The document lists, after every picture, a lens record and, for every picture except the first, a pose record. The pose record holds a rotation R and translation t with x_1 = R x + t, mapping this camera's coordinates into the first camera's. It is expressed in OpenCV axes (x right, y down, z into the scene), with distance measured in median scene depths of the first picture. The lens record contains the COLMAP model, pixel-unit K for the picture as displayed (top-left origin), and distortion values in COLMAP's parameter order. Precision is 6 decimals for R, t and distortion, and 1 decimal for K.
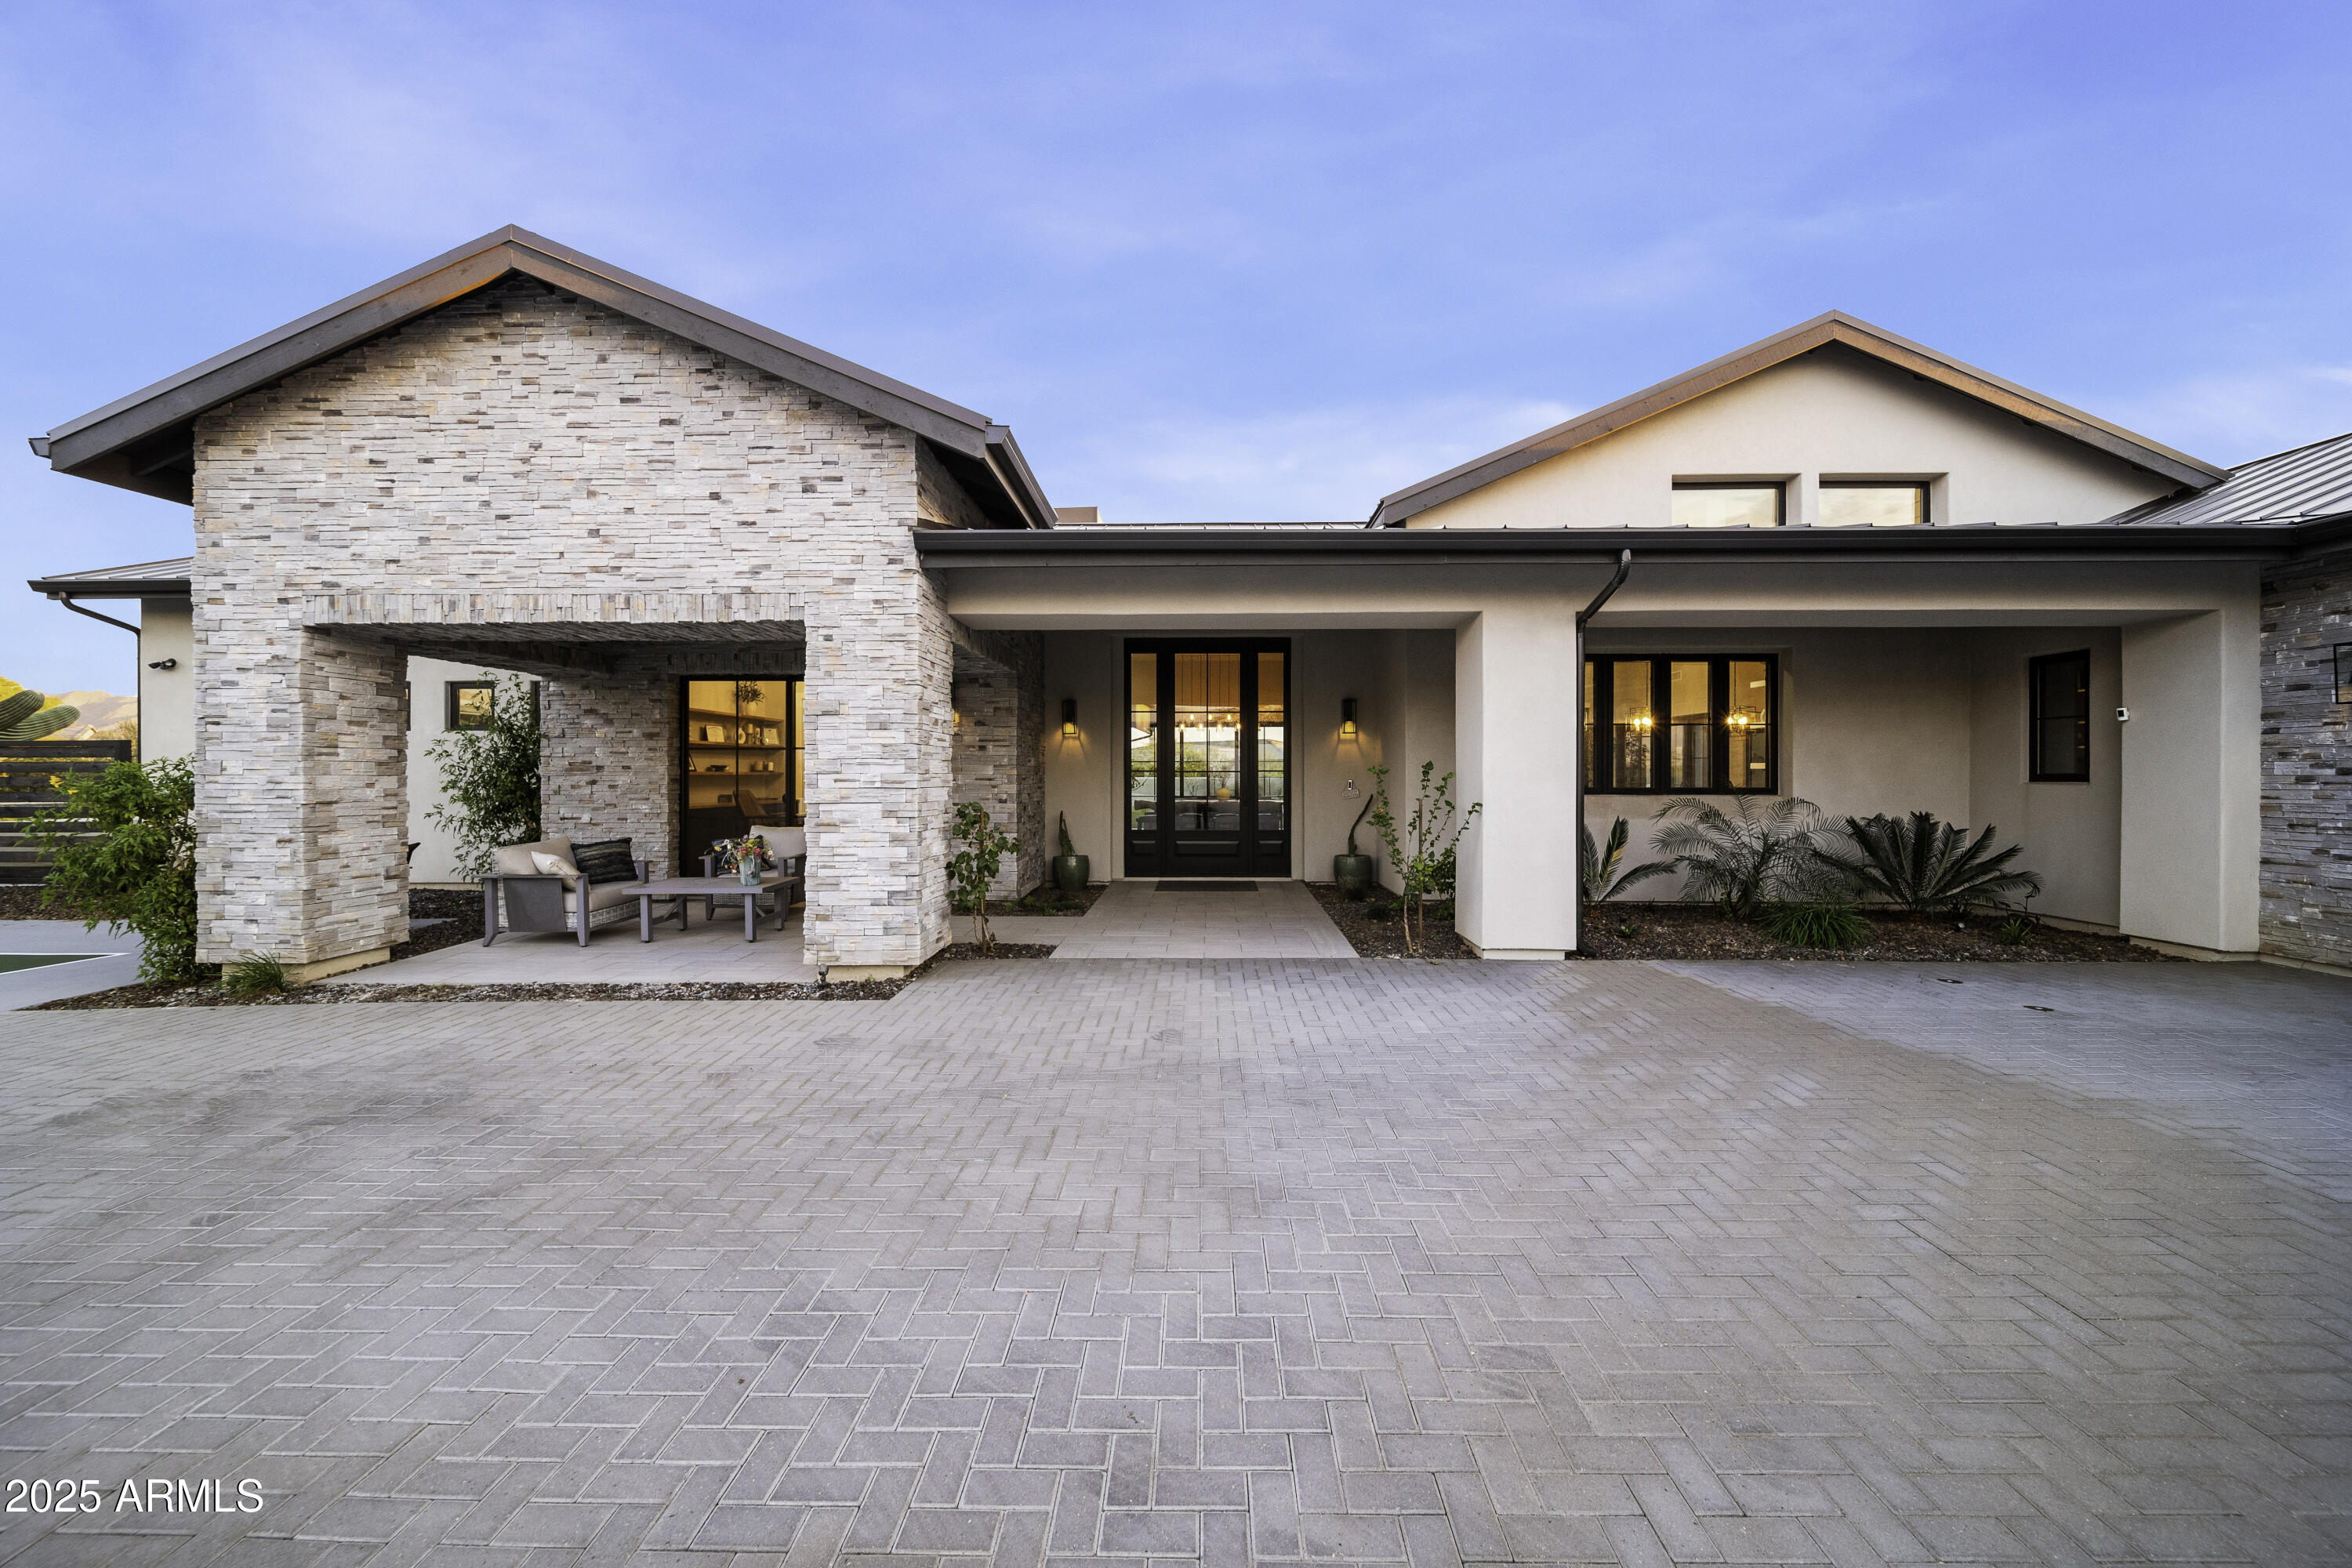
lens RADIAL K [[839.7, 0, 1192.1], [0, 839.7, 781.7], [0, 0, 1]] dist [-0.001595, -0.000110]
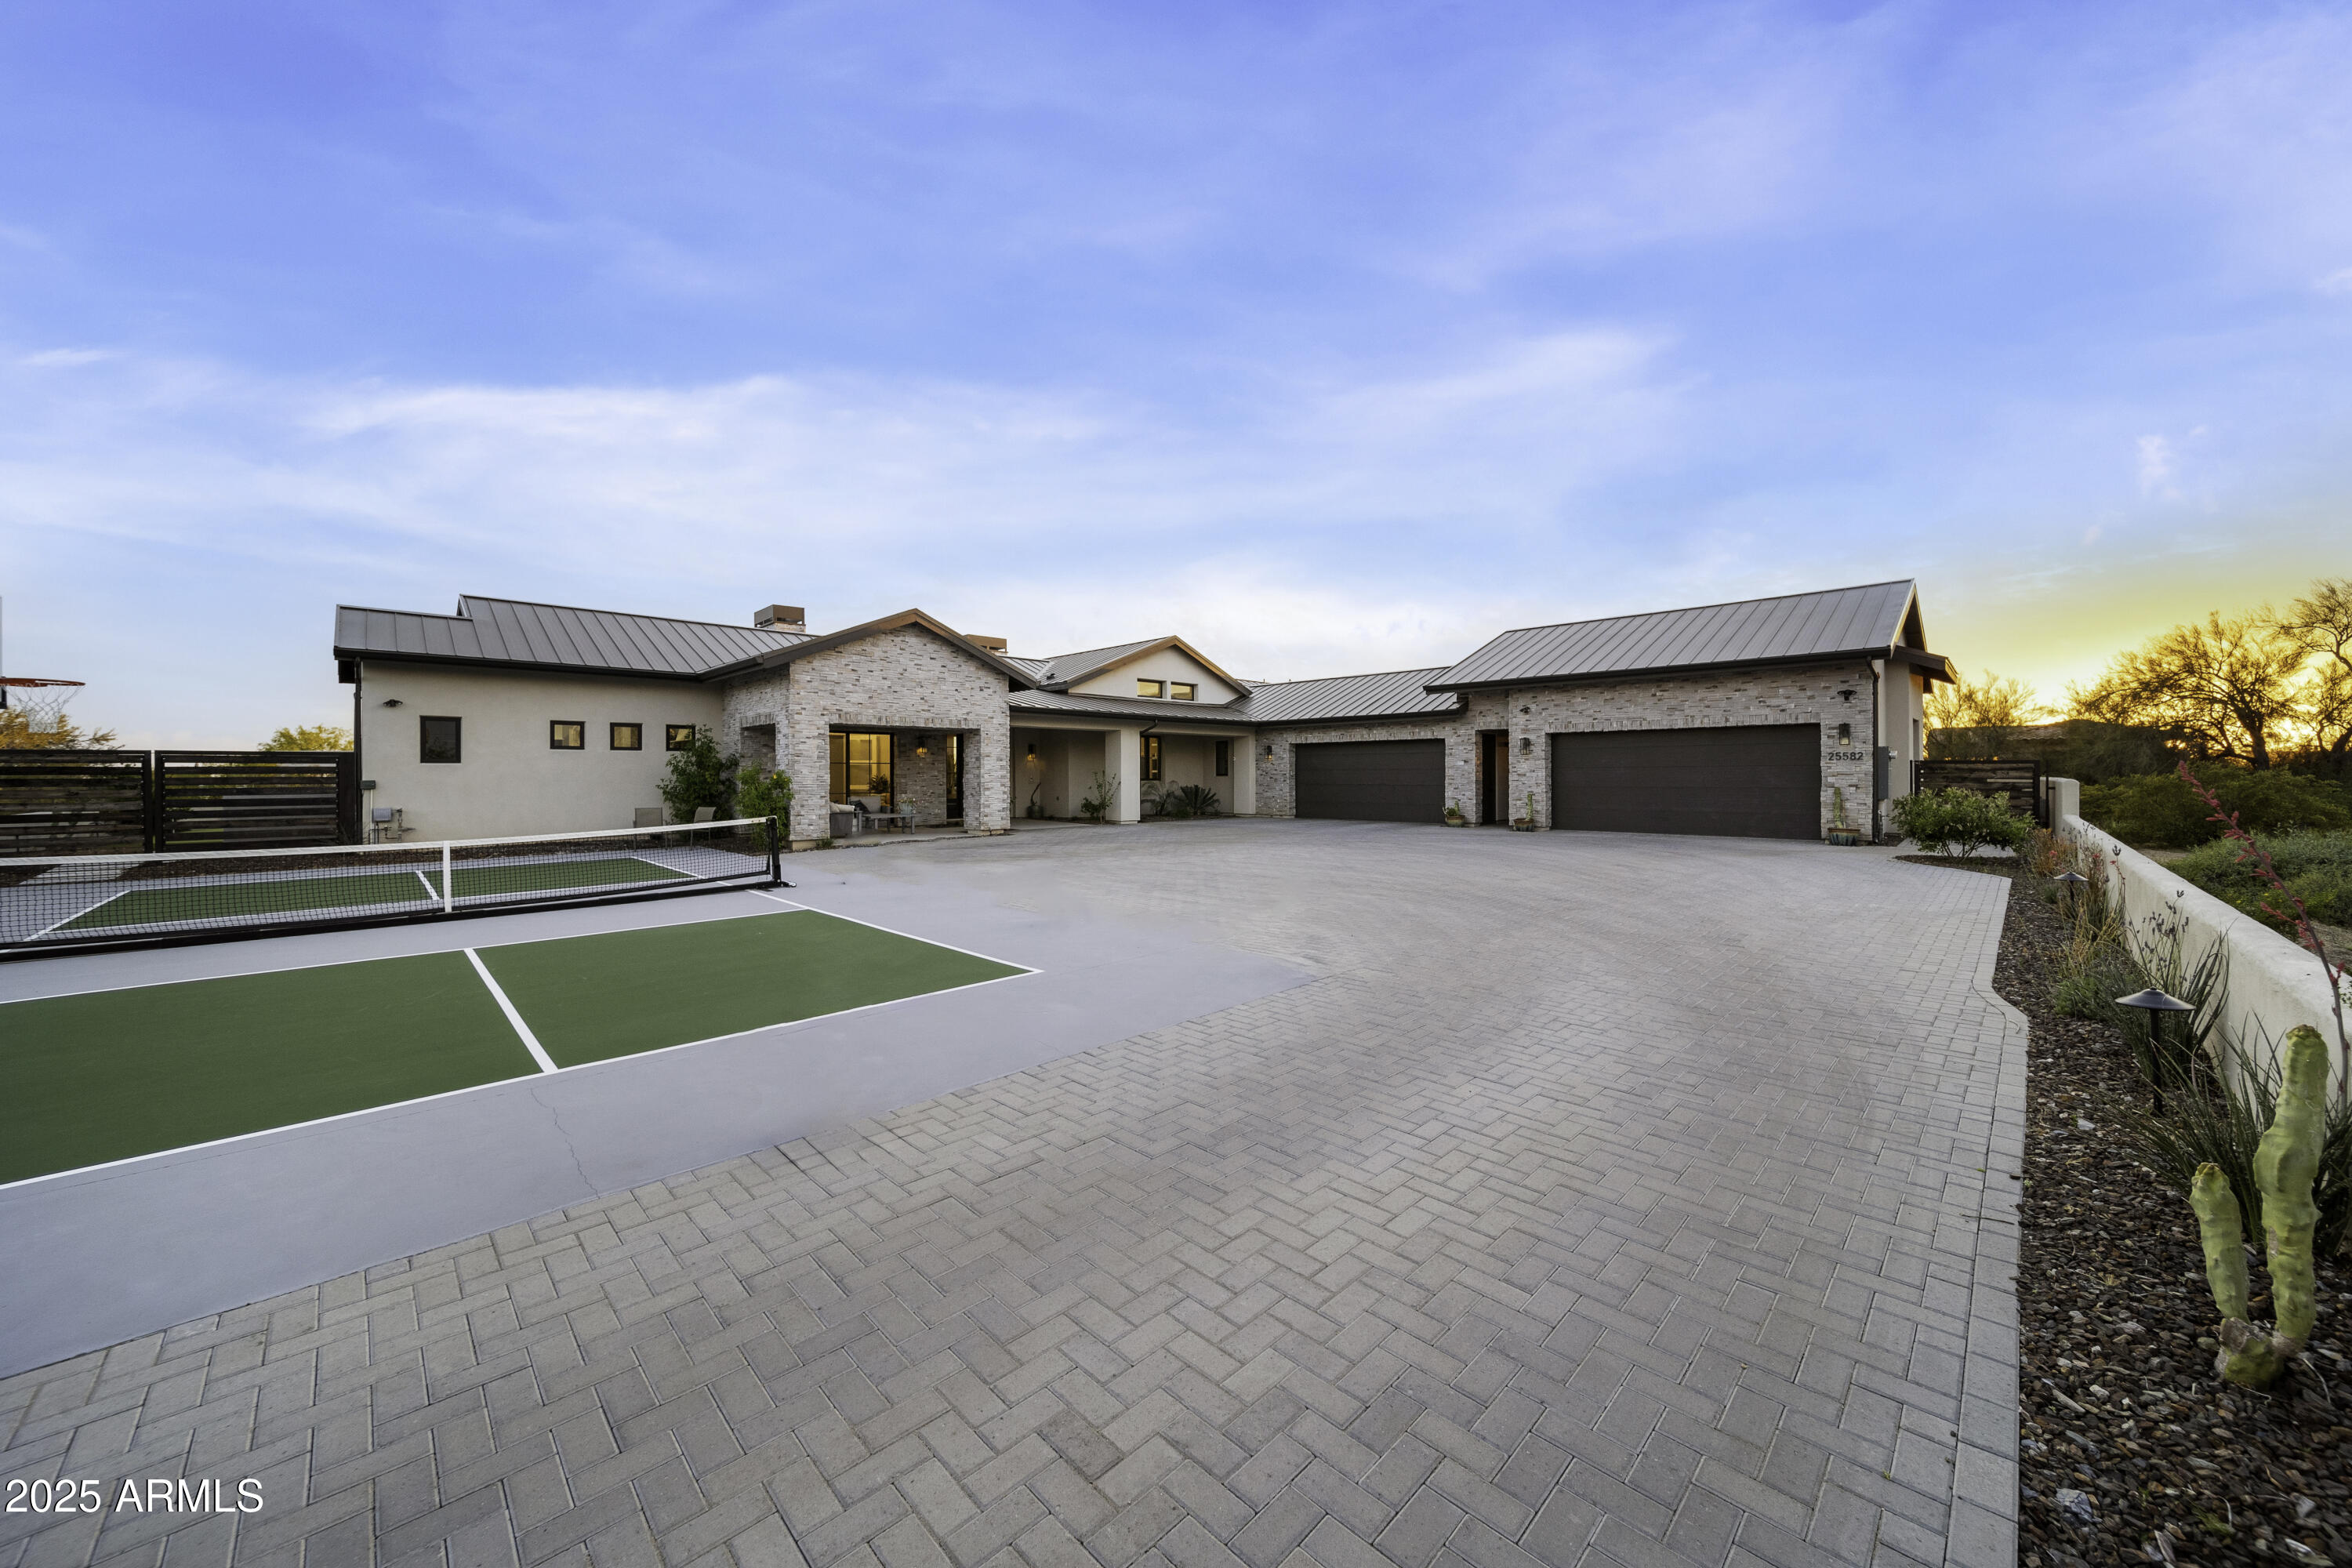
lens RADIAL K [[839.7, 0, 1192.1], [0, 839.7, 781.7], [0, 0, 1]] dist [-0.001595, -0.000110]
pose [[0.692750, -0.007464, 0.721139, -2.242038], [0.009677, 0.999953, 0.001054, 0.026820], [-0.721113, 0.006249, 0.692790, -1.906603]]
